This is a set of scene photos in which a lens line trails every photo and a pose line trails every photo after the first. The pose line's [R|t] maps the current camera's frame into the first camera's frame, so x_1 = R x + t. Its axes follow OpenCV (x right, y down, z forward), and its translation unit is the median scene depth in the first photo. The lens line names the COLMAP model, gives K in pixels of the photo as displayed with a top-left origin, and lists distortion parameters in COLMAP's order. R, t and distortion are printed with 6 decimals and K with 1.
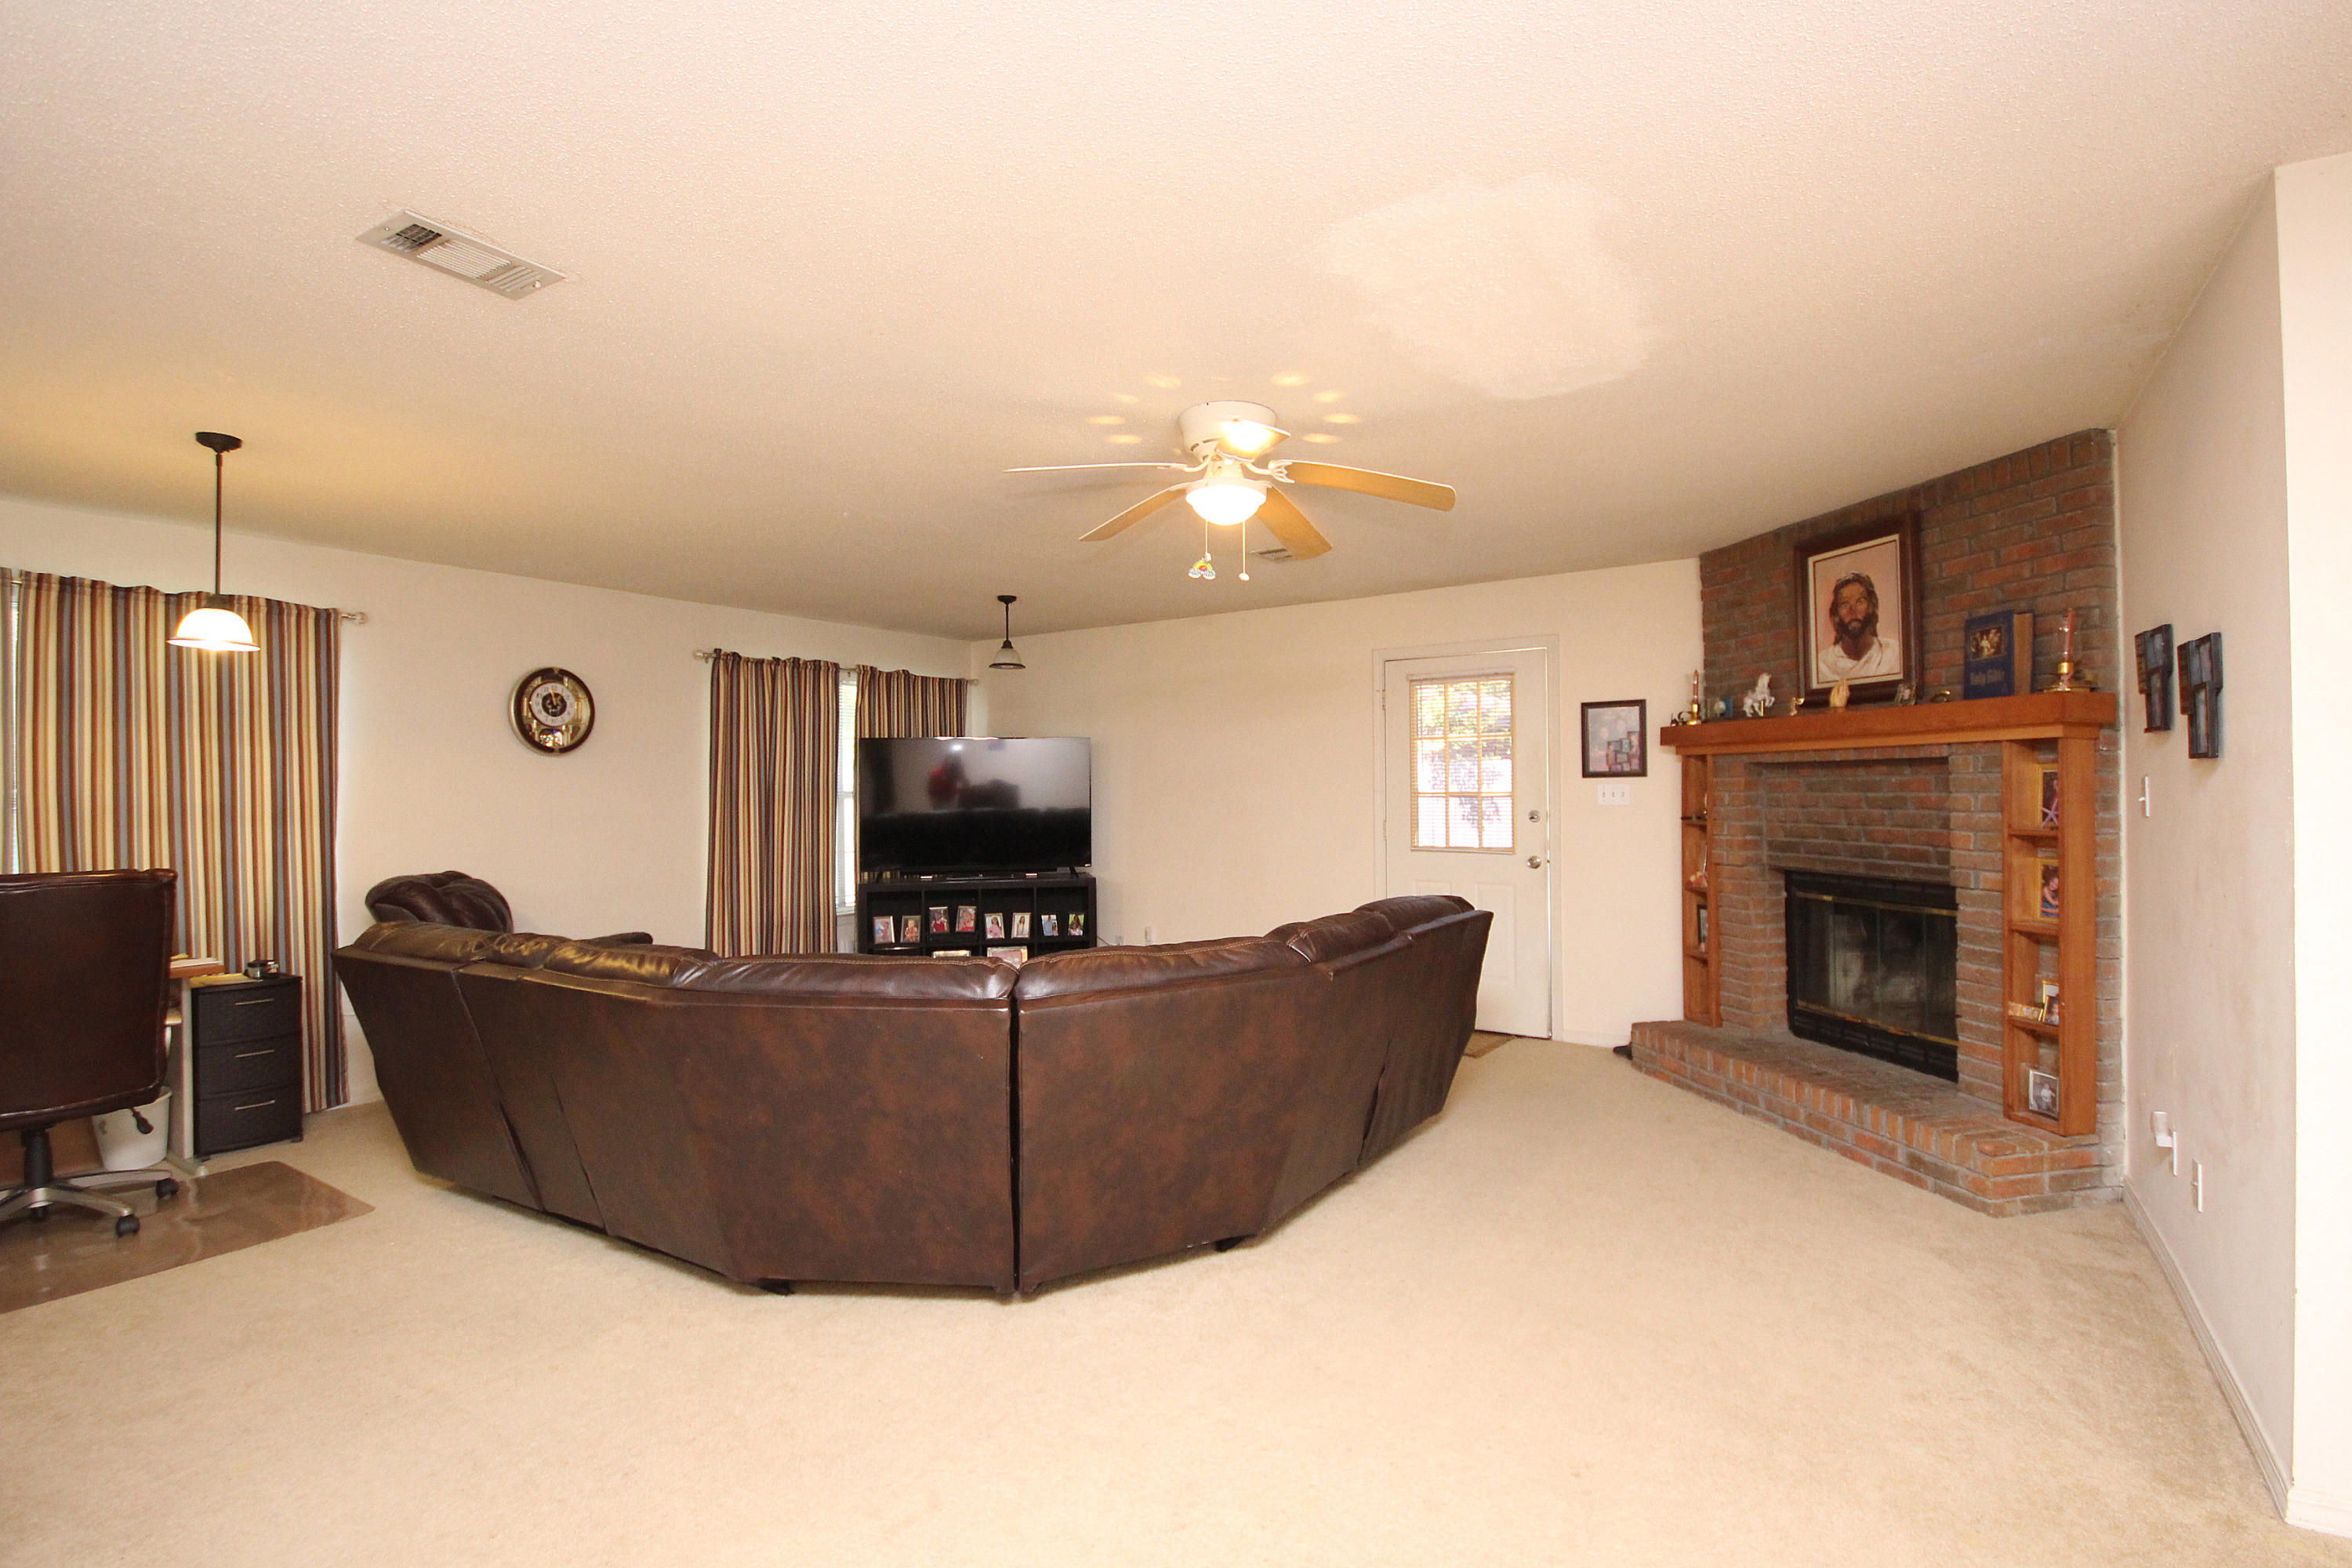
lens RADIAL K [[1085.0, 0, 1186.4], [0, 1085.0, 784.5], [0, 0, 1]] dist [0.002924, -0.006564]
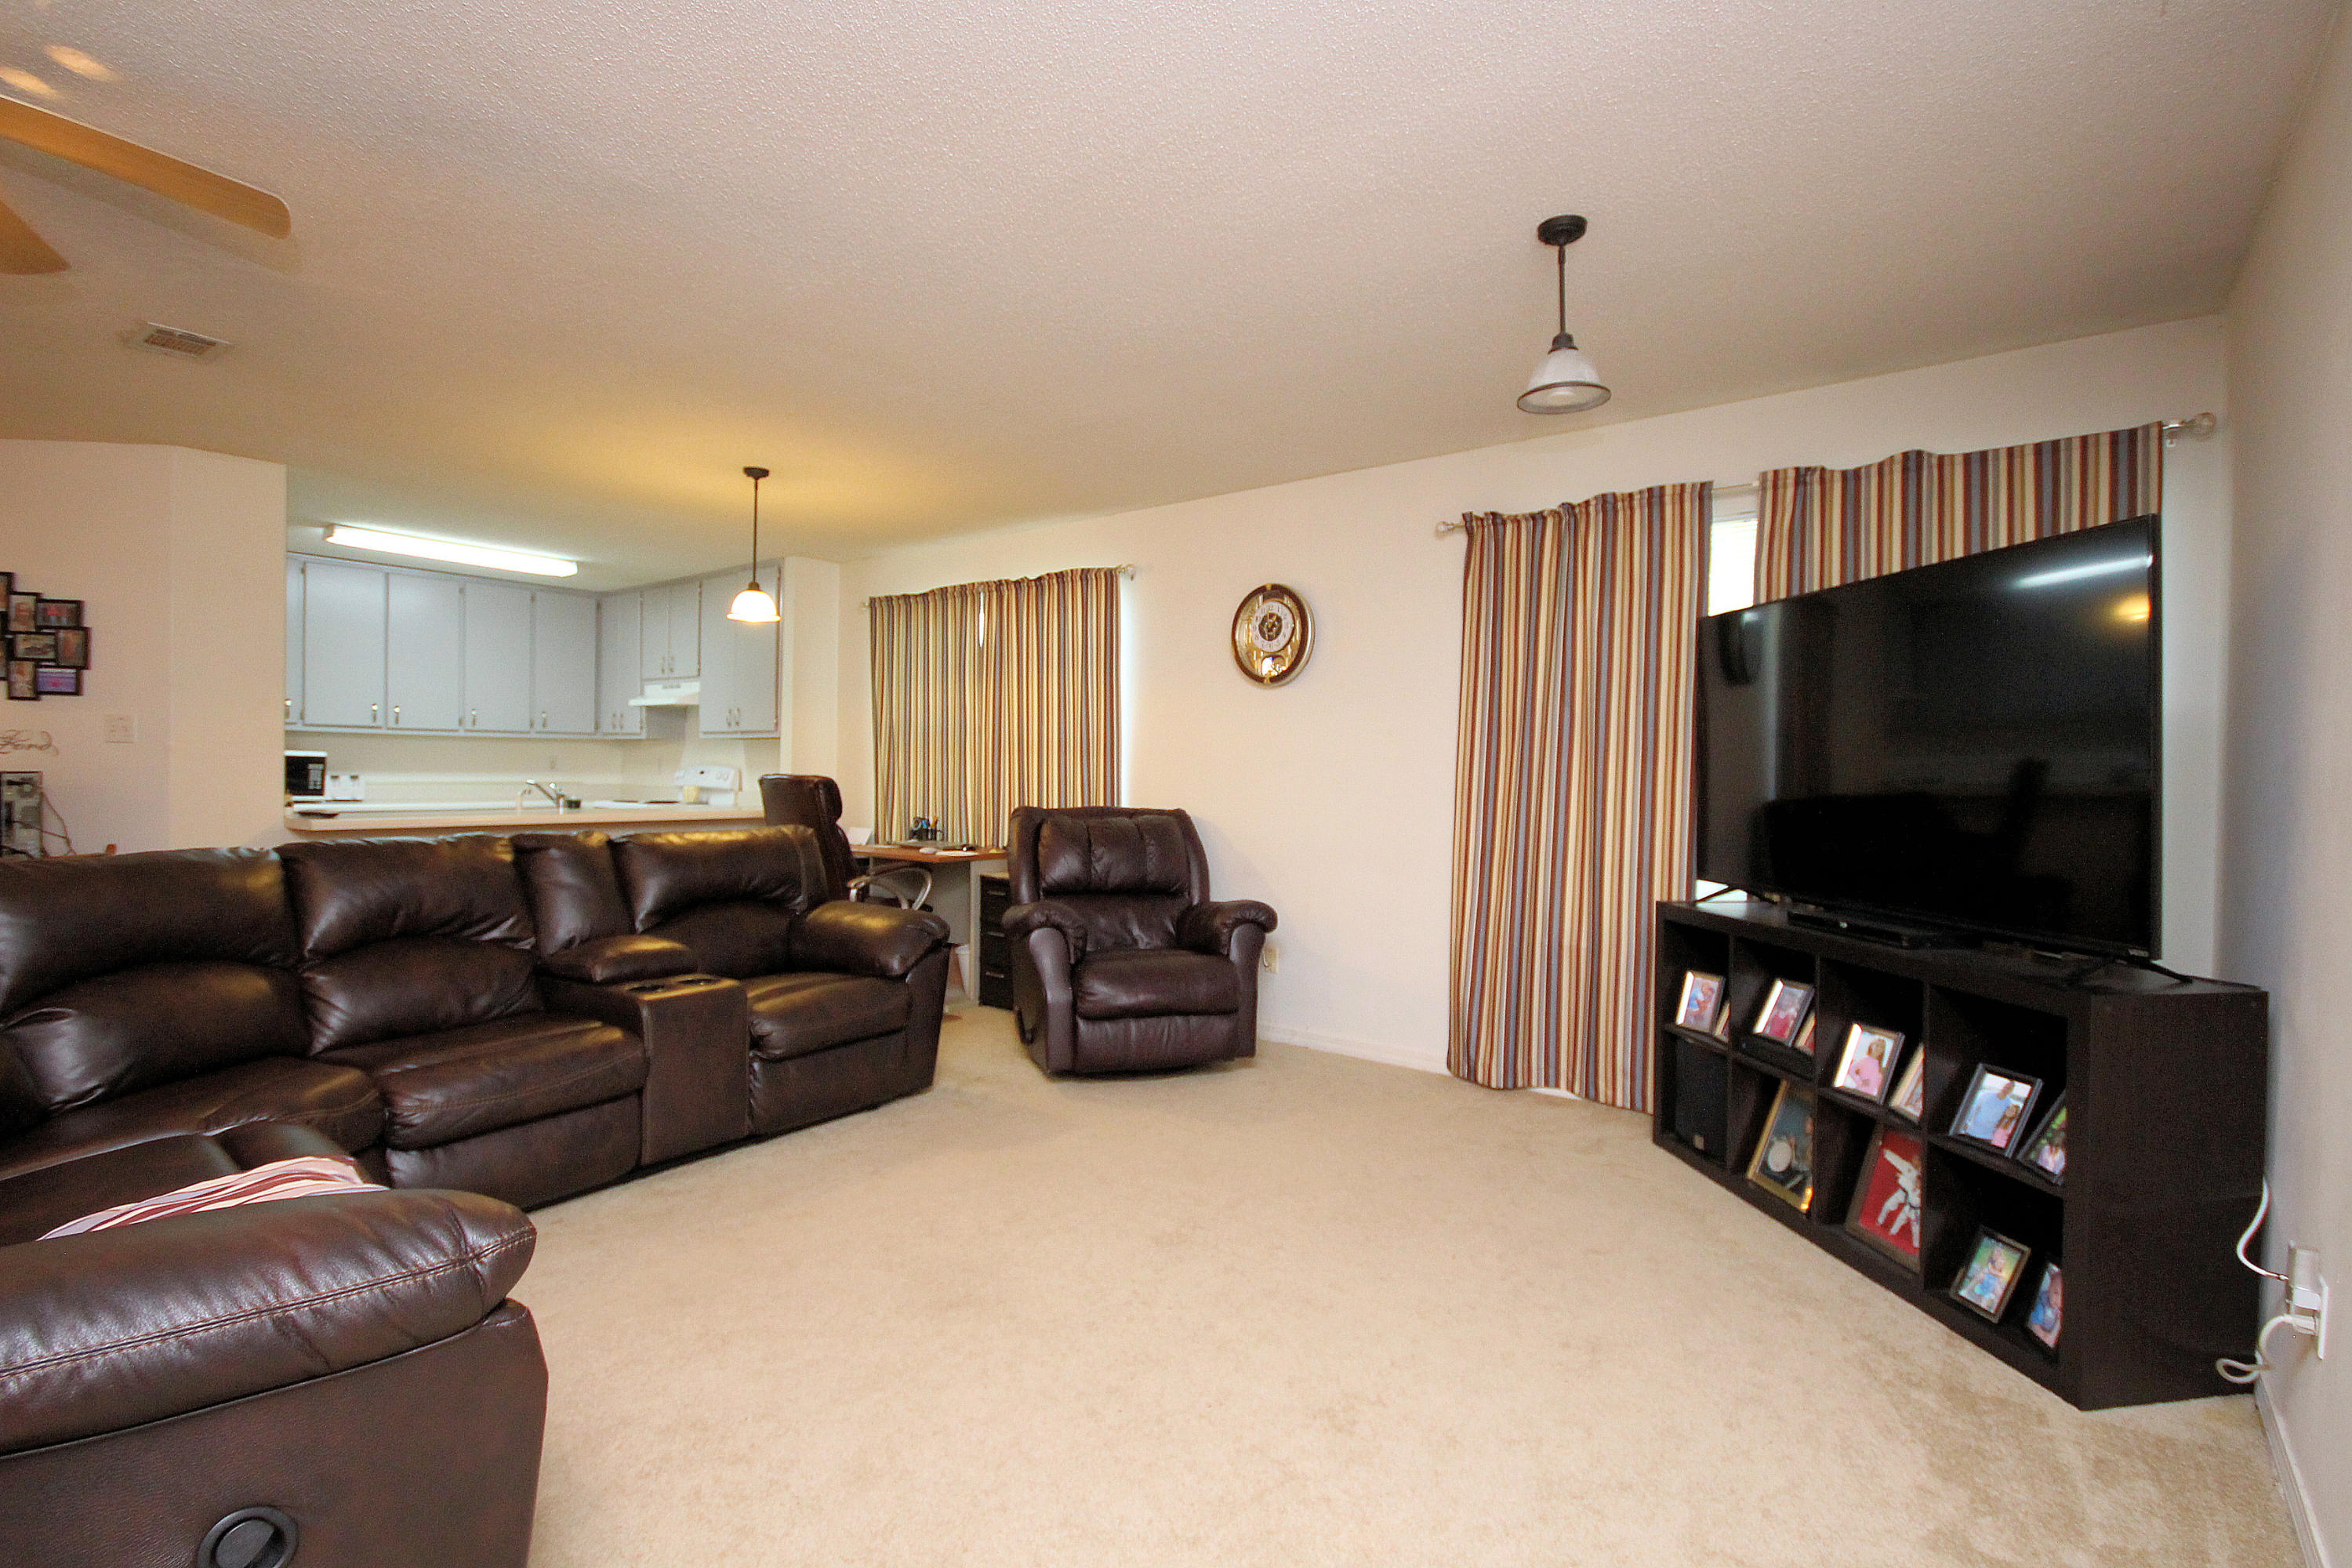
lens RADIAL K [[1085.0, 0, 1183.2], [0, 1085.0, 781.8], [0, 0, 1]] dist [0.002924, -0.006564]
pose [[-0.085675, 0.021949, -0.996081, 0.337612], [-0.008148, 0.999708, 0.022730, 0.035661], [0.996290, 0.010063, -0.085471, 1.170510]]
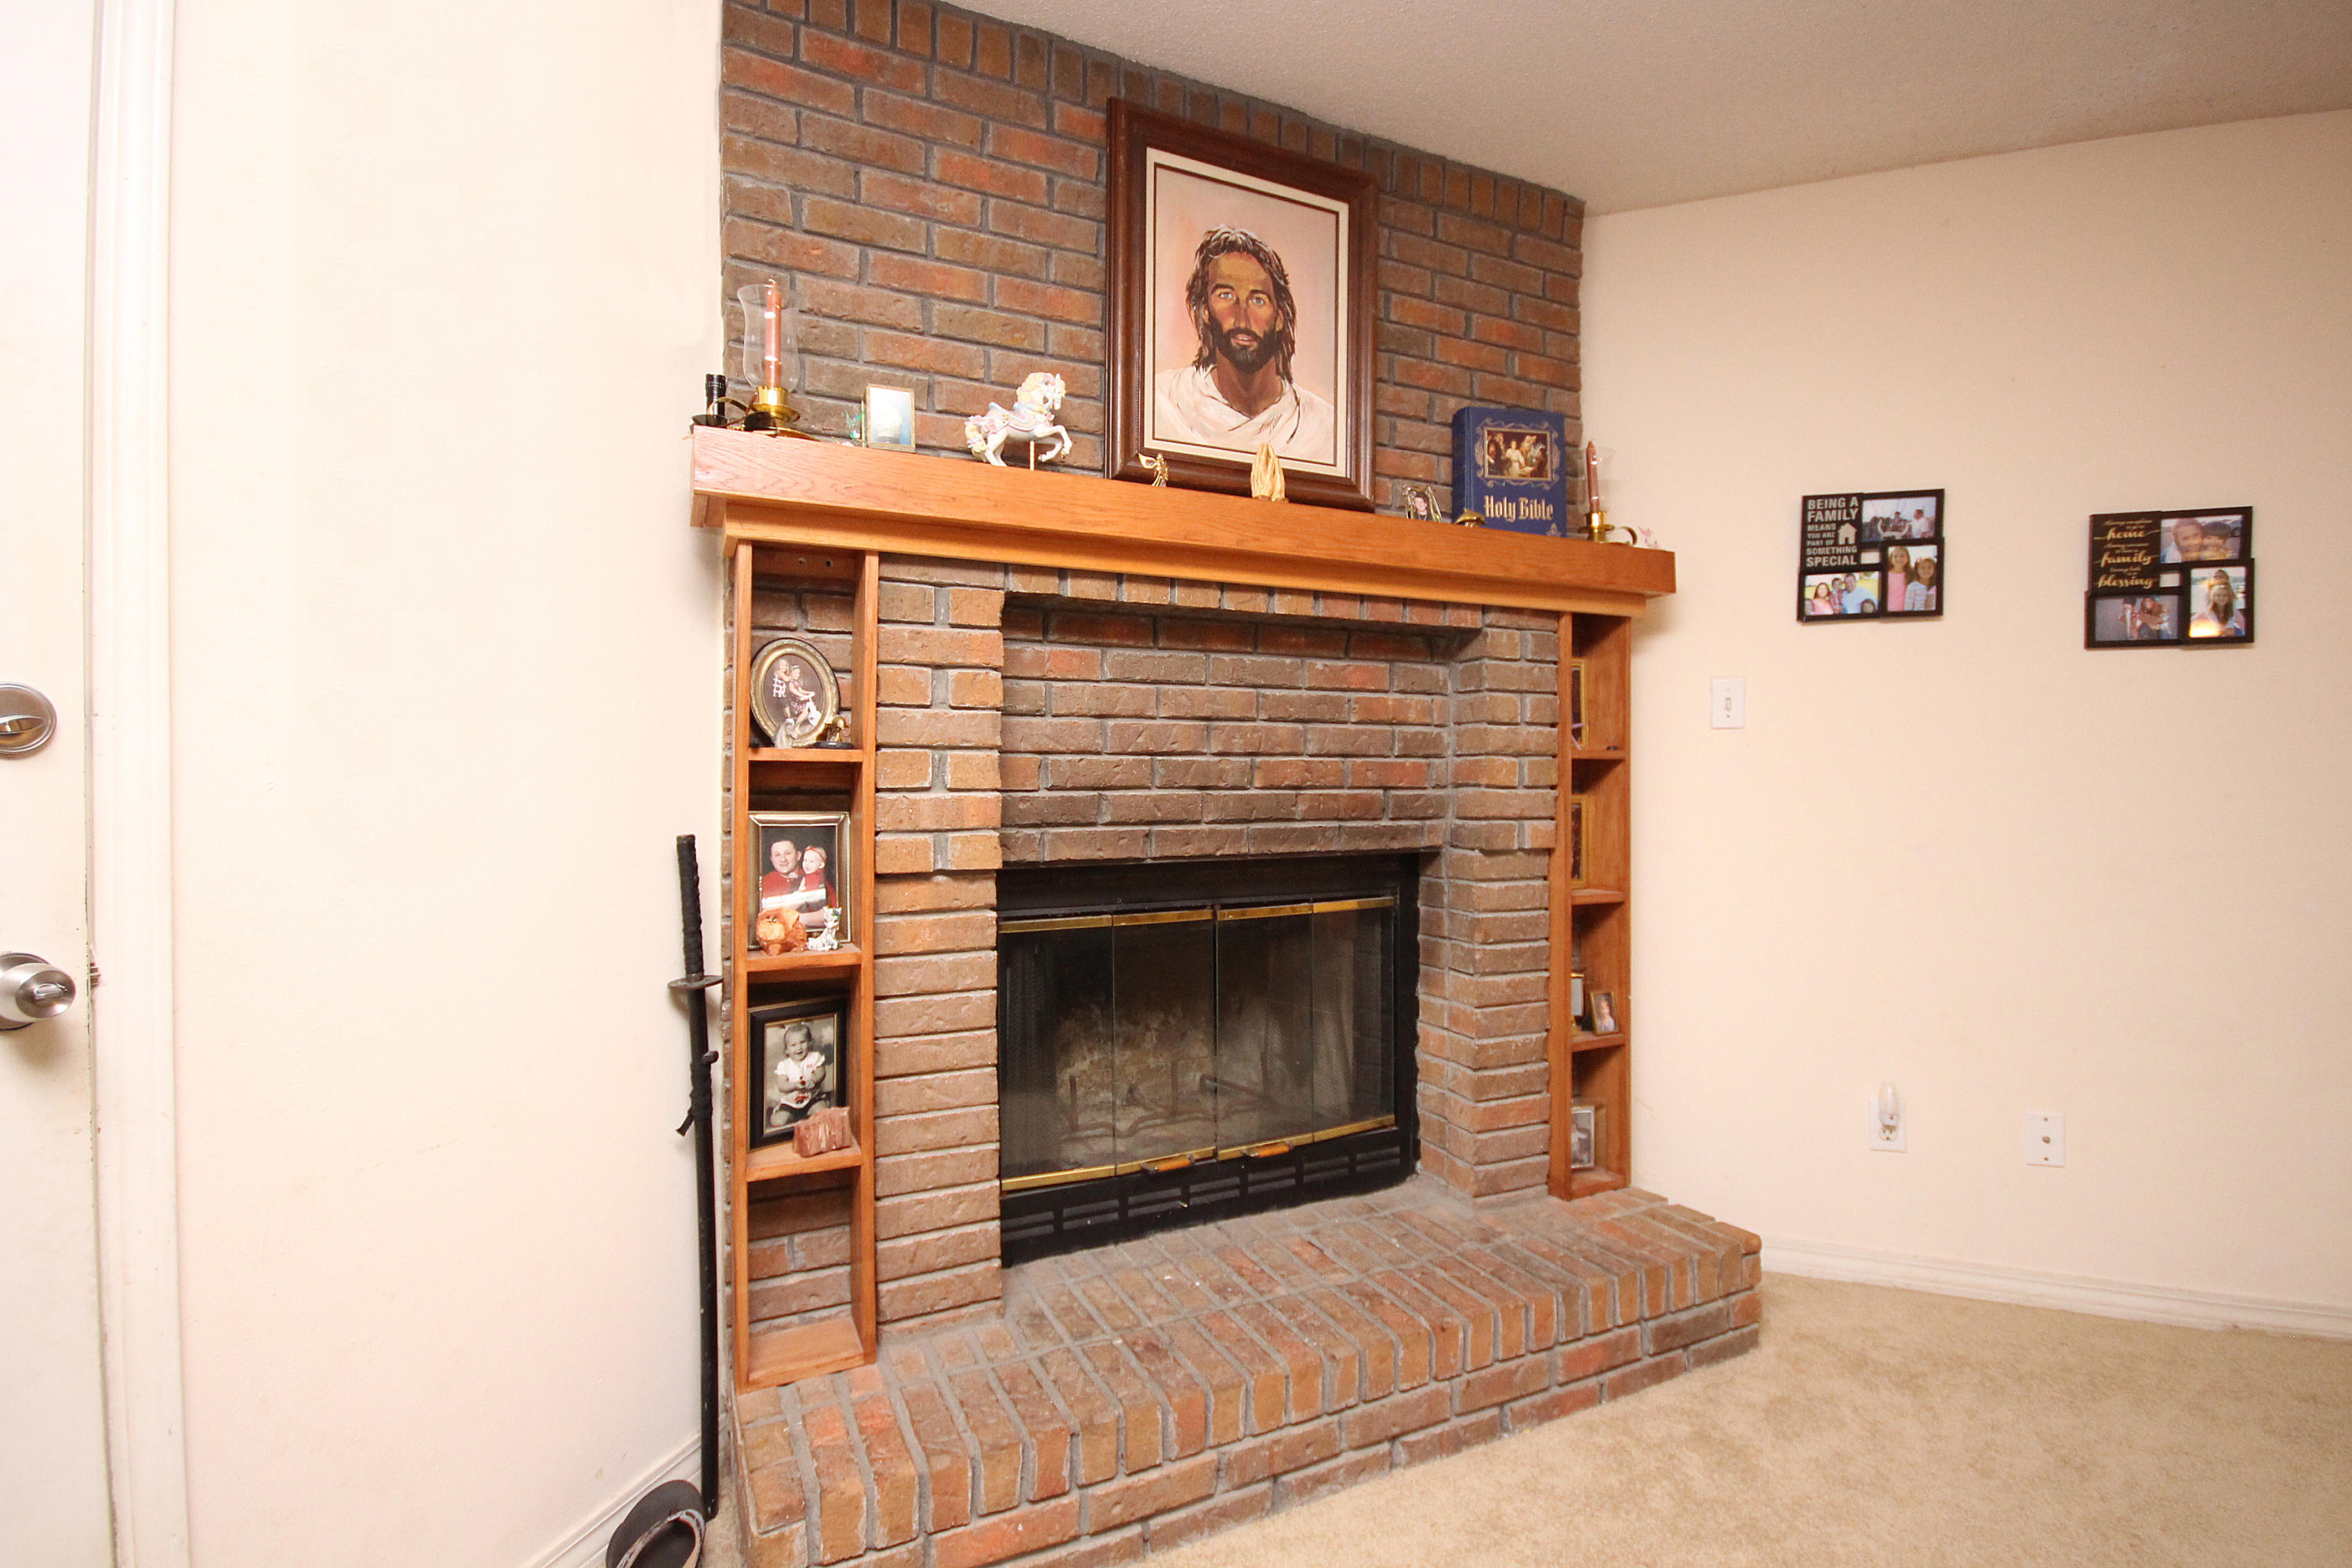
lens RADIAL K [[1085.0, 0, 1185.4], [0, 1085.0, 780.7], [0, 0, 1]] dist [0.002924, -0.006564]
pose [[-0.238204, 0.006138, 0.971196, 0.141283], [0.002425, 0.999981, -0.005726, 0.047782], [-0.971212, 0.000991, -0.238214, 1.055882]]
